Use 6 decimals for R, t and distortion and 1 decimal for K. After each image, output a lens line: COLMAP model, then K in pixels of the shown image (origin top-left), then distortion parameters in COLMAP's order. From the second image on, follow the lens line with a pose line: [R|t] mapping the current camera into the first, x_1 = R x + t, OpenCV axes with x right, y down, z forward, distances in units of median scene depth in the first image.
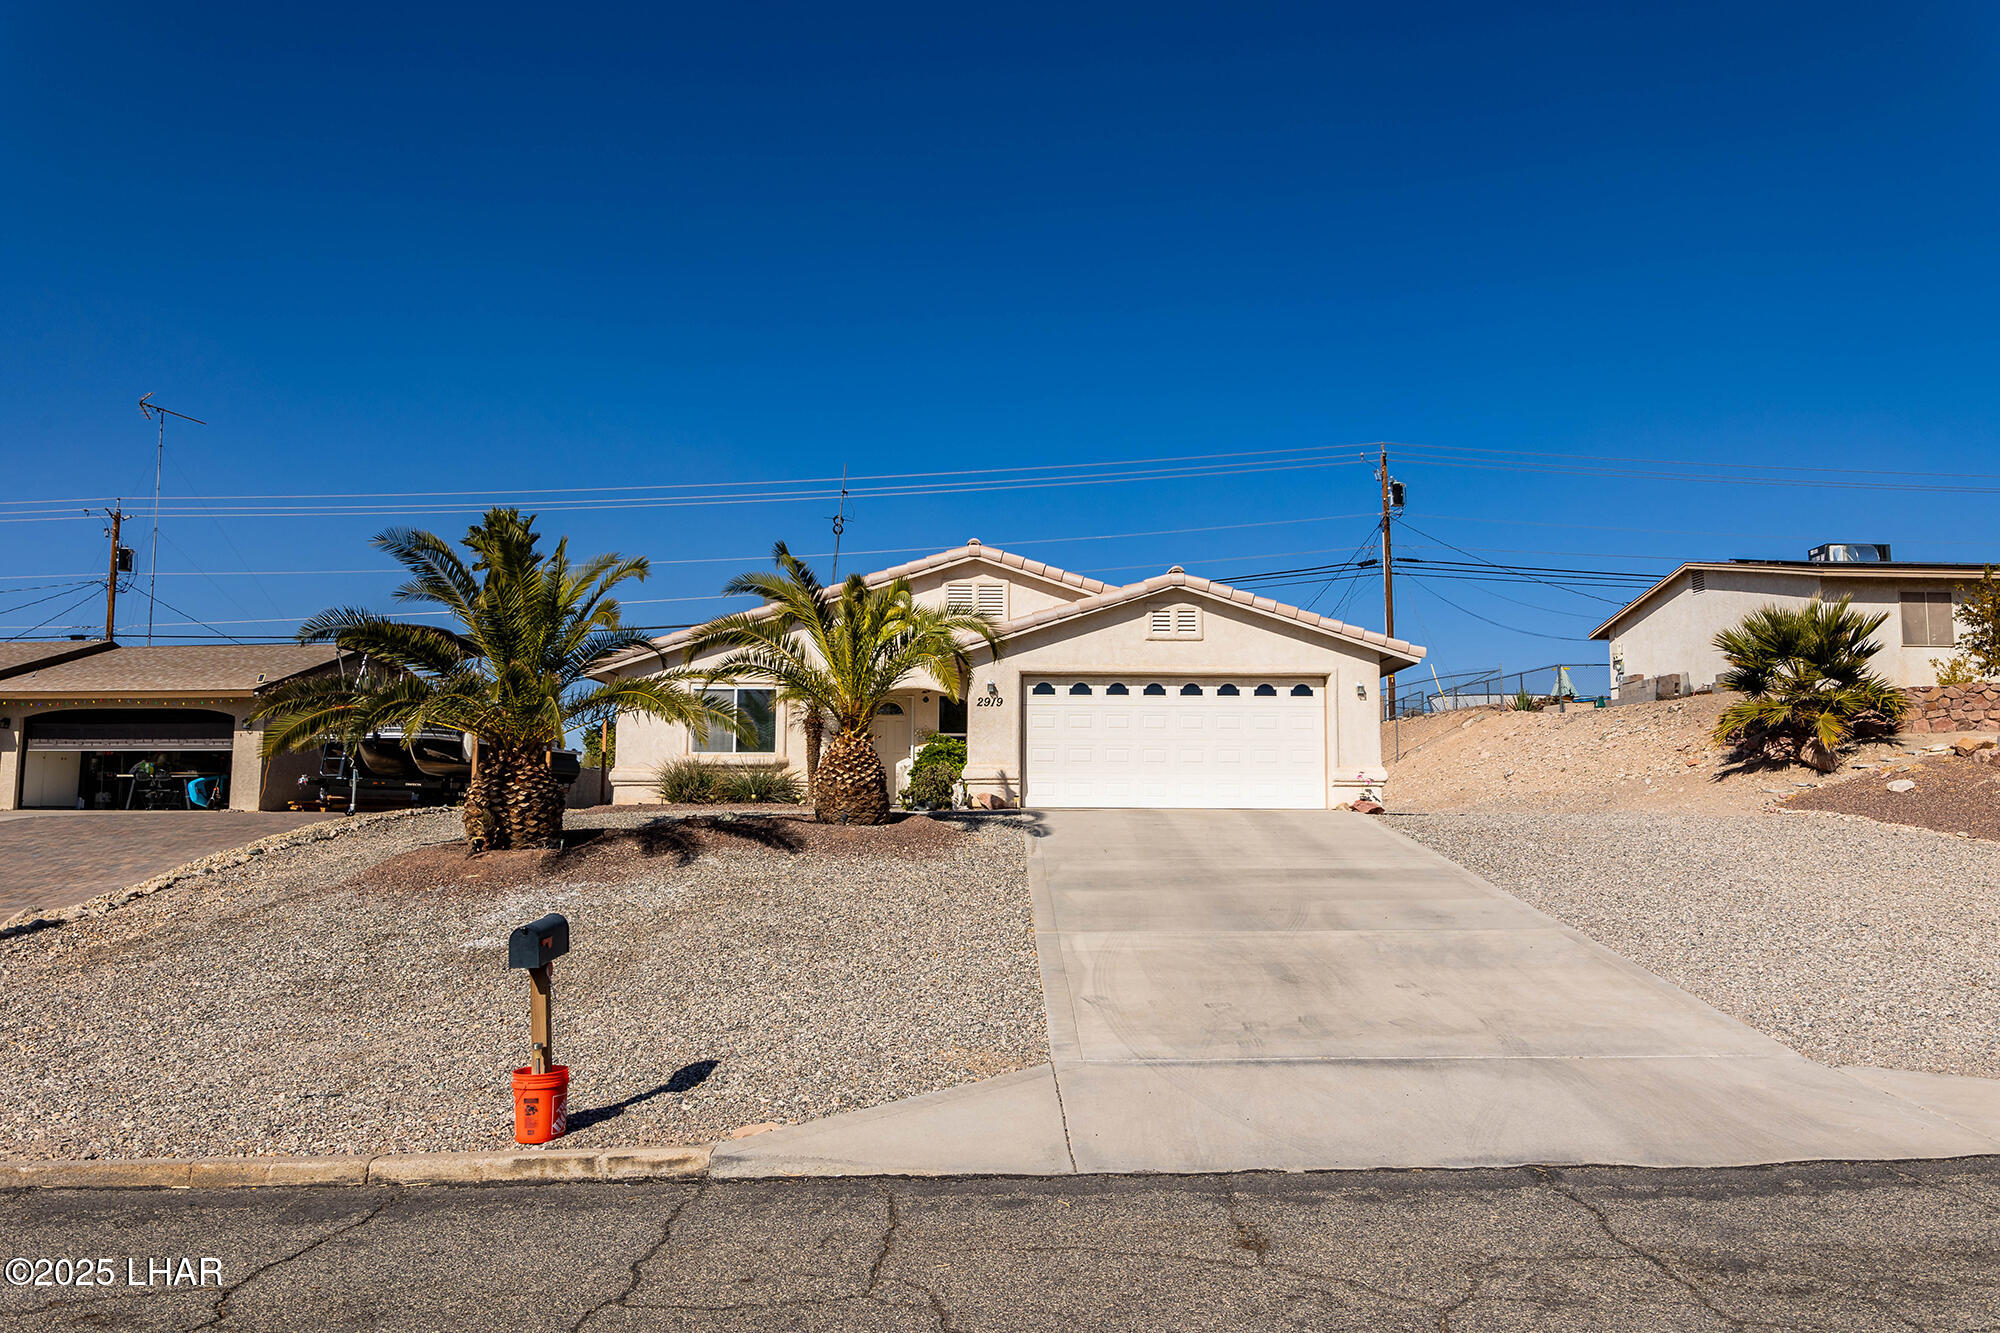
lens RADIAL K [[1374.1, 0, 1010.7], [0, 1374.1, 687.2], [0, 0, 1]] dist [0.001311, 0.002289]
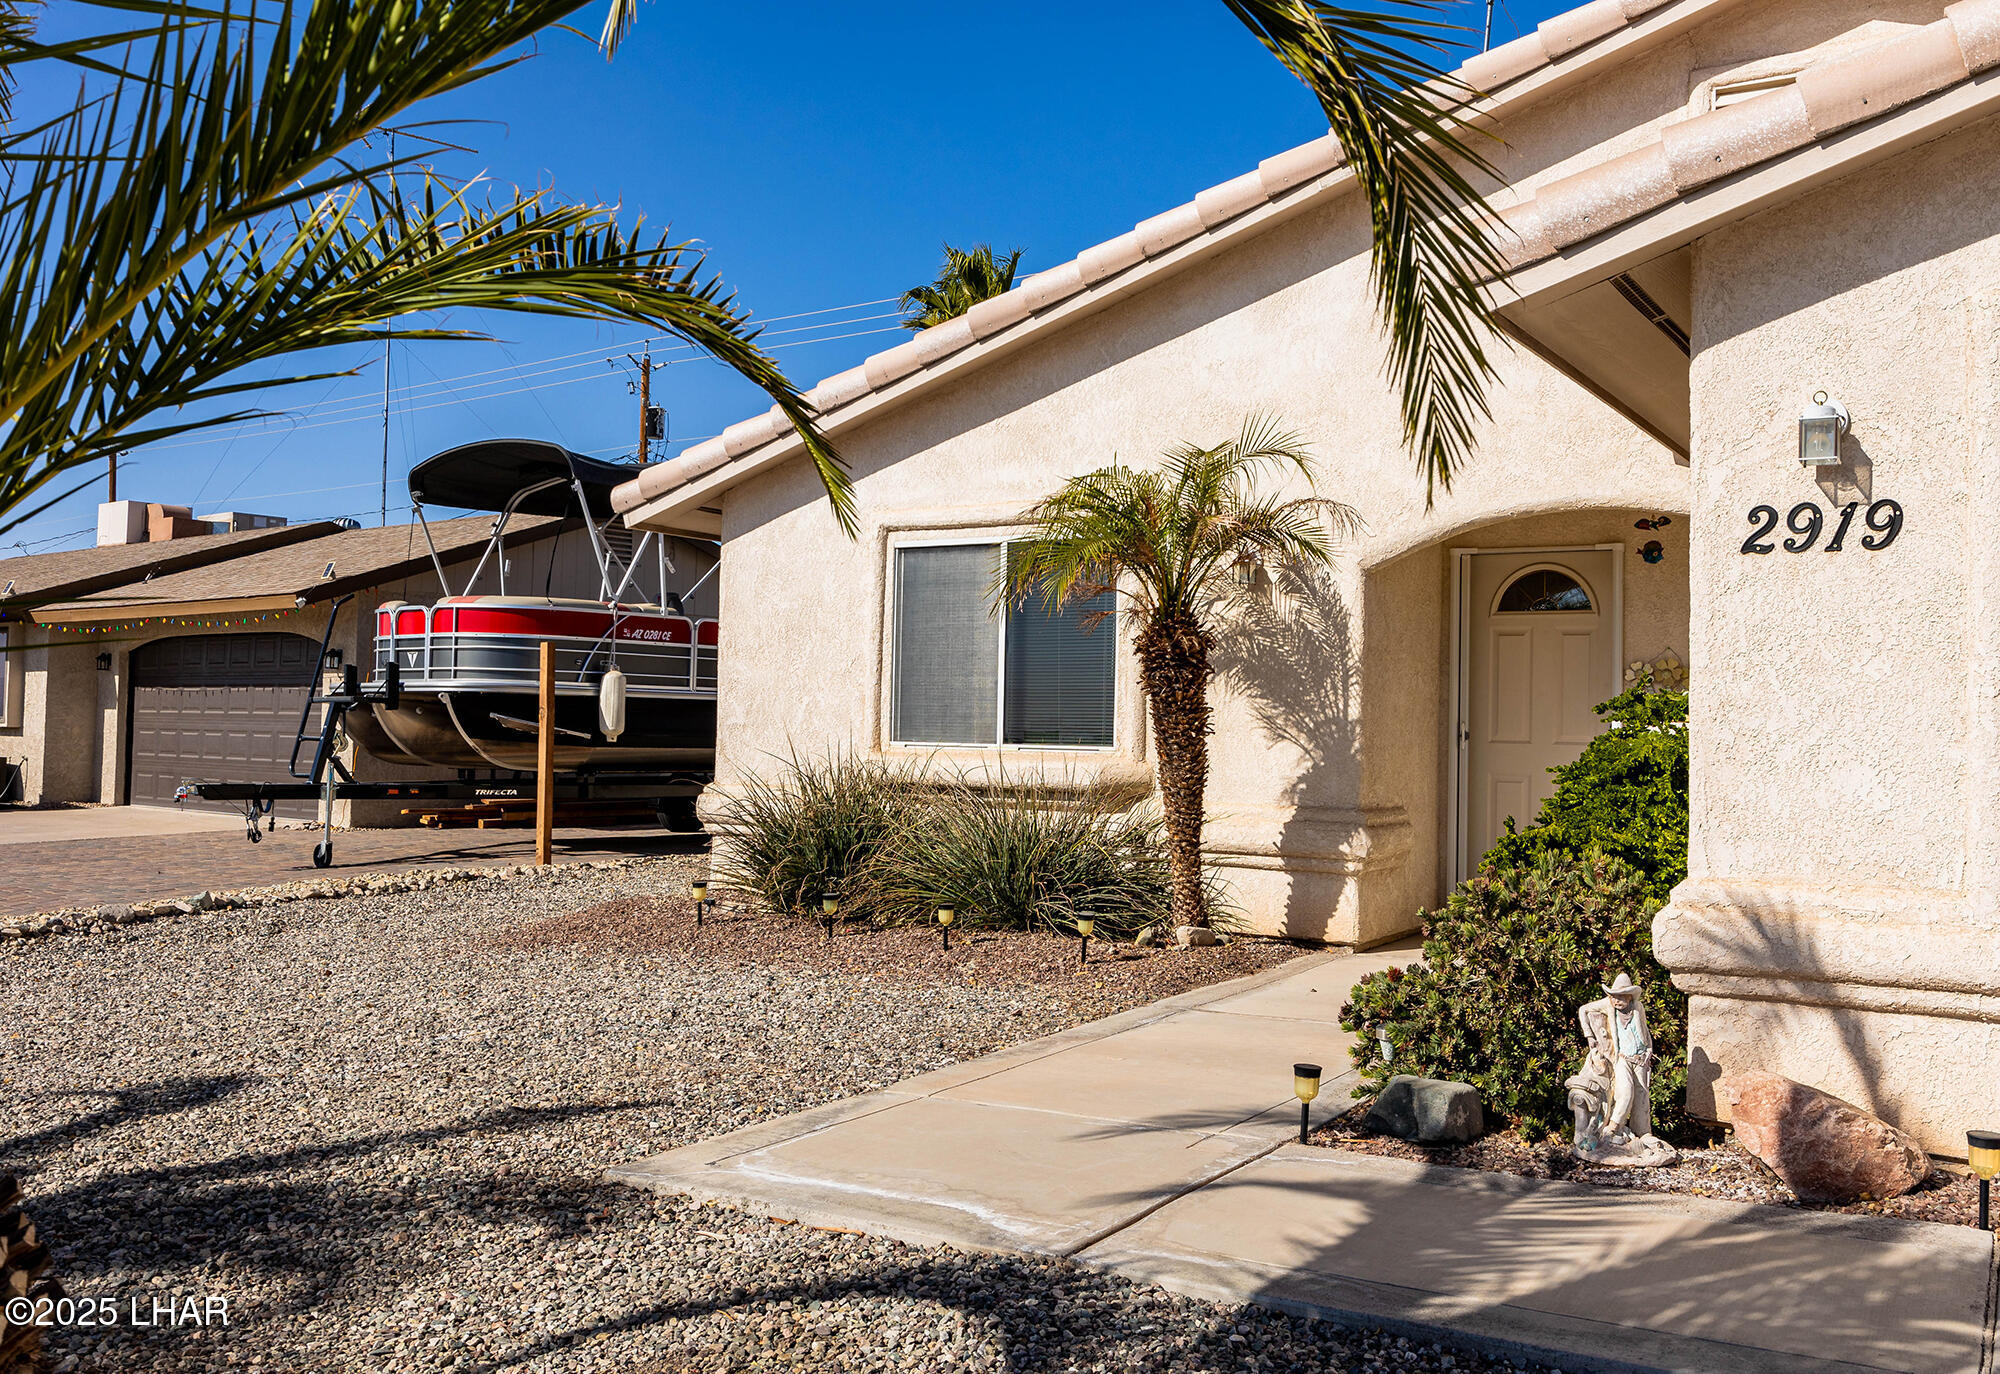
lens RADIAL K [[1723.3, 0, 1054.8], [0, 1723.3, 648.9], [0, 0, 1]] dist [-0.004301, 0.022871]
pose [[0.858613, -0.012963, -0.512460, 0.011694], [0.032595, 0.999038, 0.029340, 0.014968], [0.511587, -0.041895, 0.858210, 0.679165]]
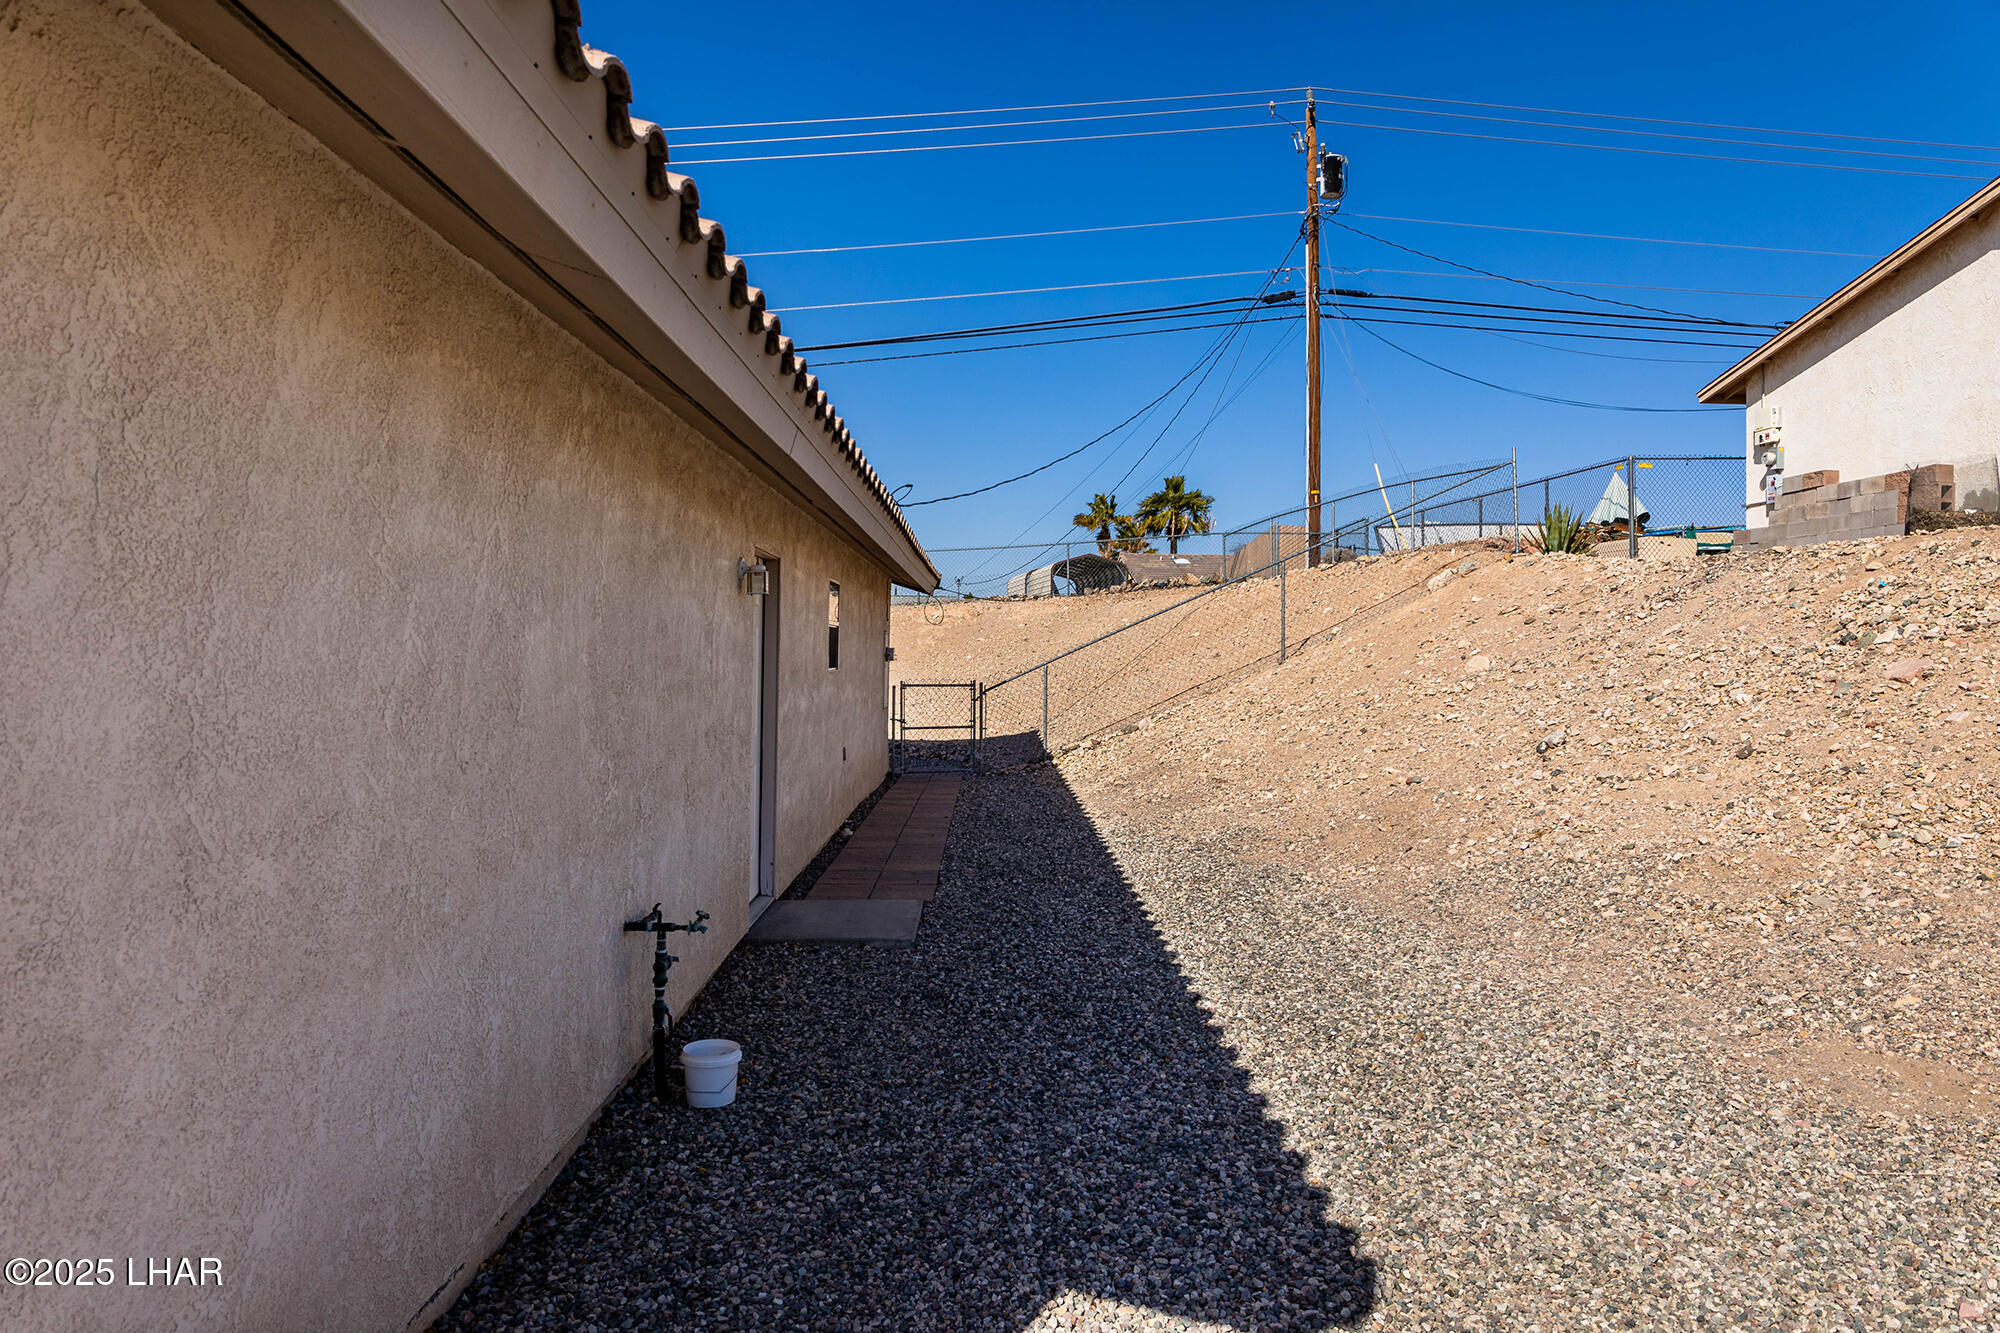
lens RADIAL K [[1374.1, 0, 993.8], [0, 1374.1, 633.1], [0, 0, 1]] dist [0.001311, 0.002289]
pose [[0.999987, 0.004375, 0.002479, 0.294243], [-0.004556, 0.996901, 0.078529, 0.014454], [-0.002128, -0.078540, 0.996909, 0.871751]]
